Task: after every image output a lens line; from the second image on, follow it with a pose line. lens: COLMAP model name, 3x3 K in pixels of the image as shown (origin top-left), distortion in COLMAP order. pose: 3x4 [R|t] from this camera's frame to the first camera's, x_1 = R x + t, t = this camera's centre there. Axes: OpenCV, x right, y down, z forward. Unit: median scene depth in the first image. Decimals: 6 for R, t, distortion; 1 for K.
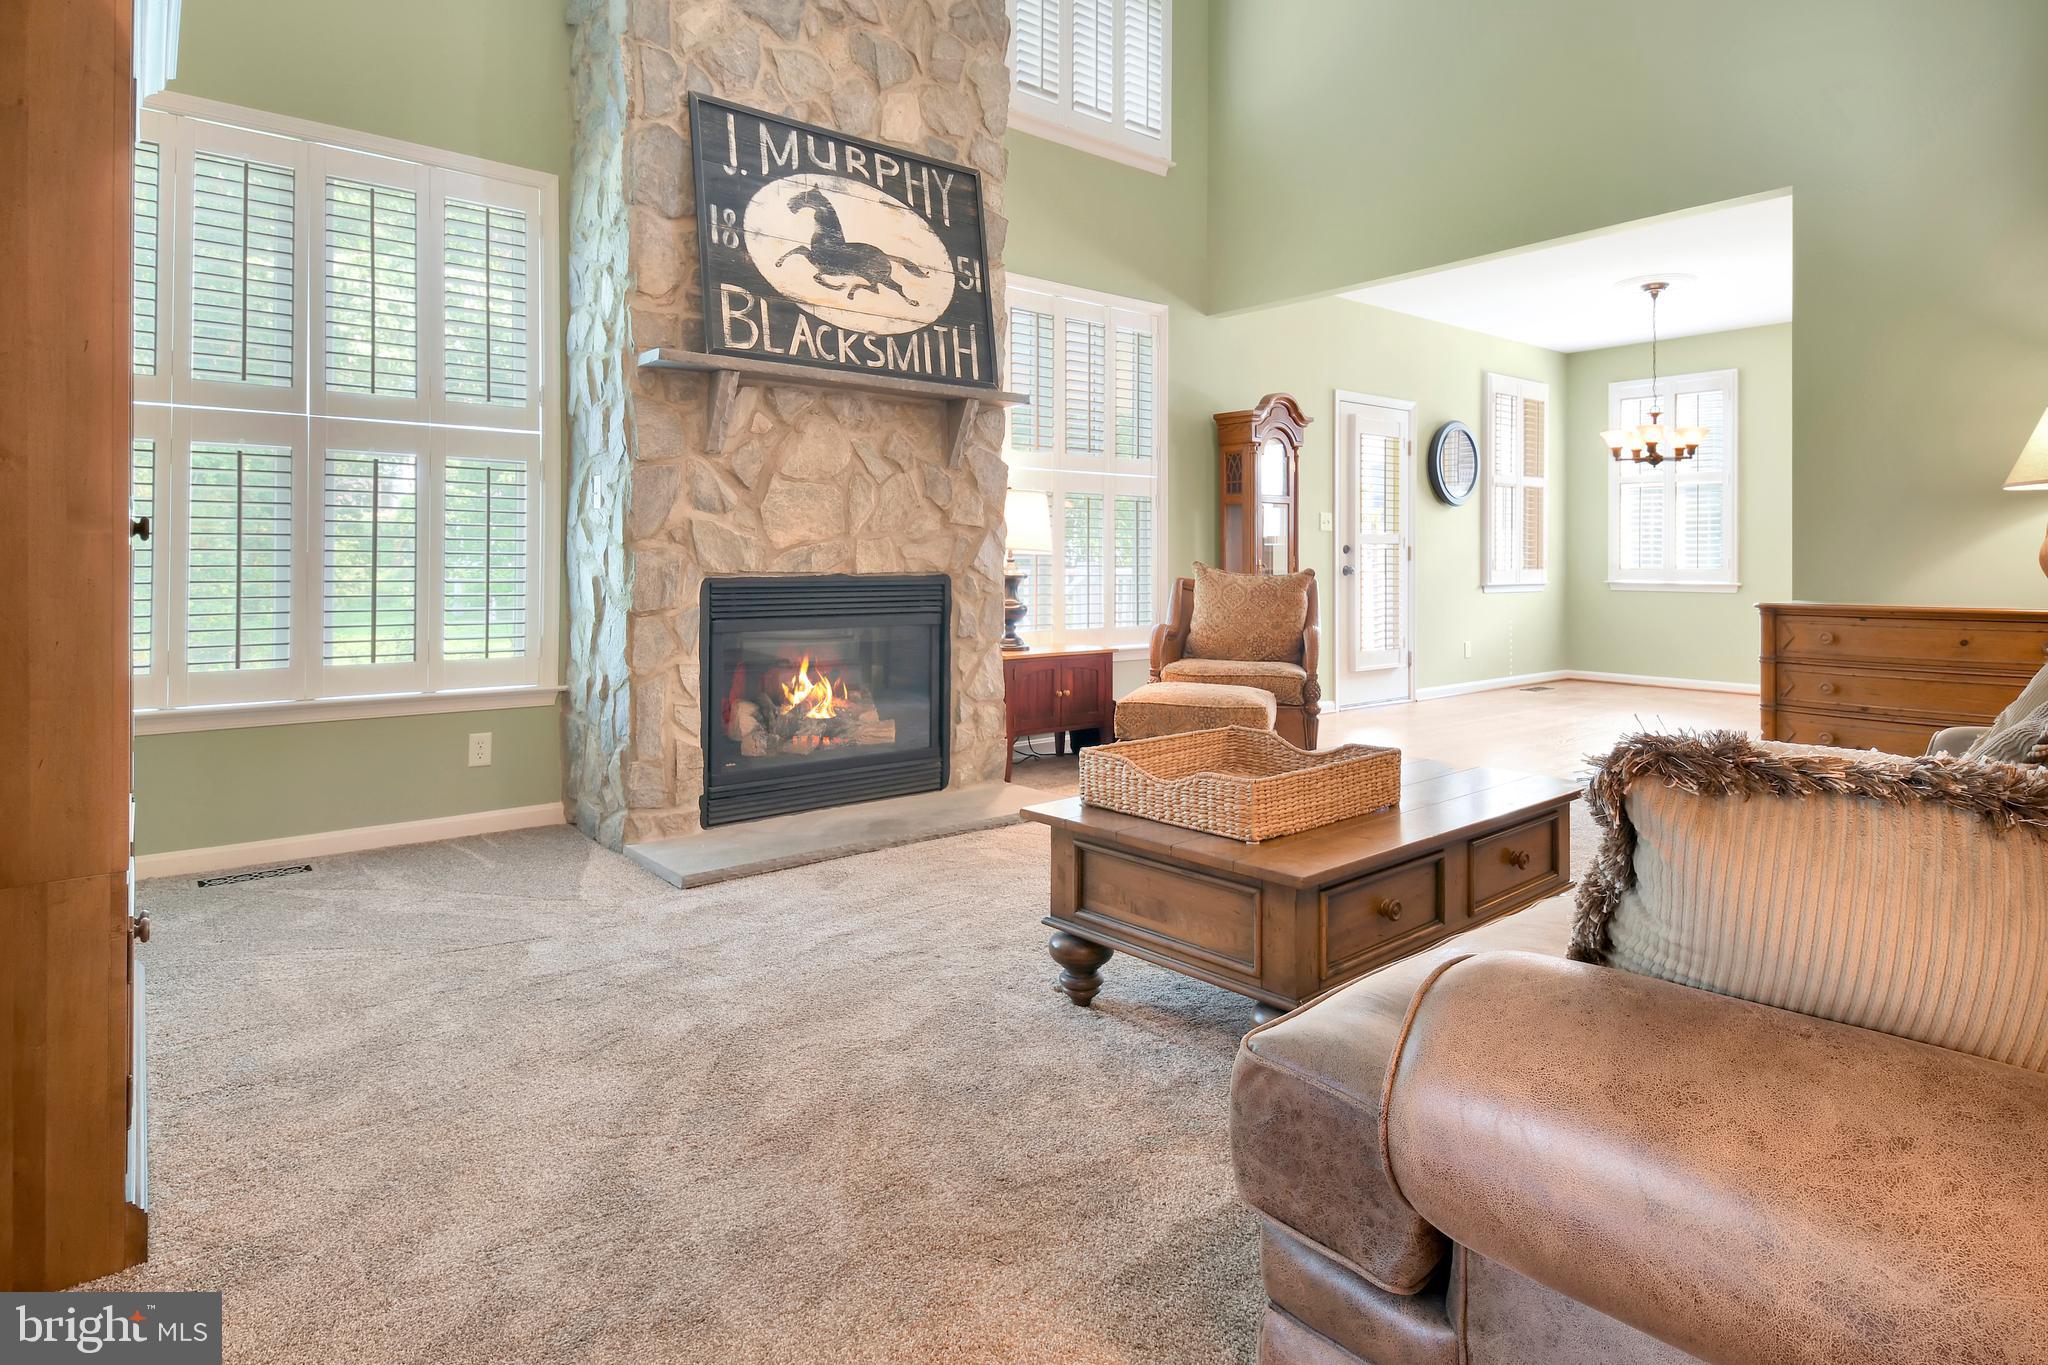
lens RADIAL K [[1171.6, 0, 1013.2], [0, 1171.6, 691.1], [0, 0, 1]] dist [-0.016870, -0.002028]
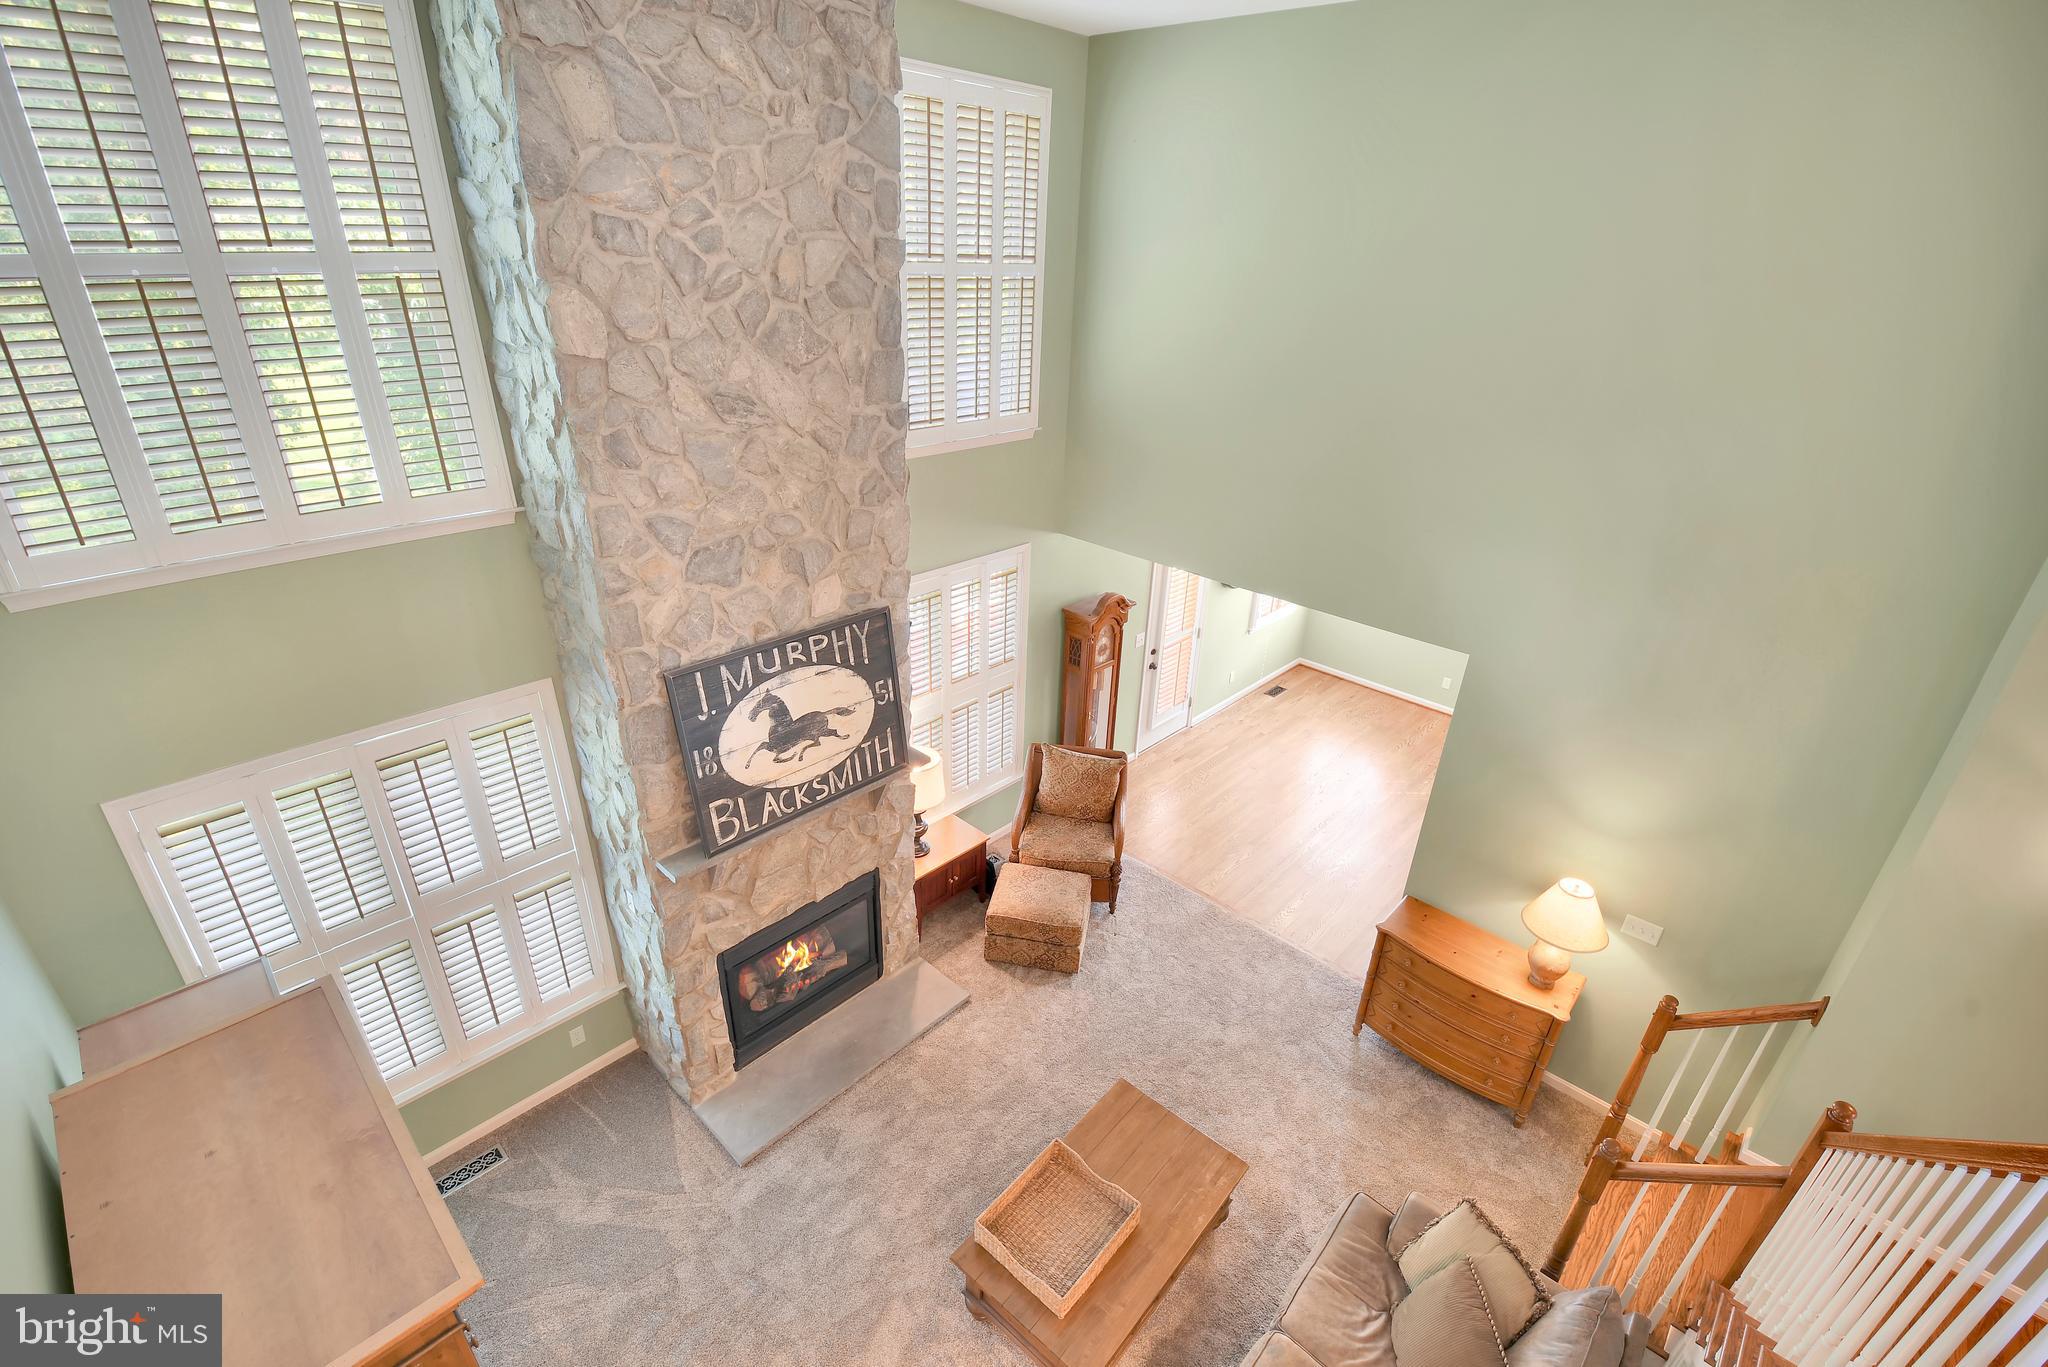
lens RADIAL K [[933.2, 0, 1030.8], [0, 933.2, 679.7], [0, 0, 1]] dist [-0.010226, 0.000480]
pose [[0.989816, -0.032917, 0.138496, -0.020652], [-0.030108, 0.902480, 0.429679, -0.885404], [-0.139134, -0.429472, 0.892298, 0.029918]]
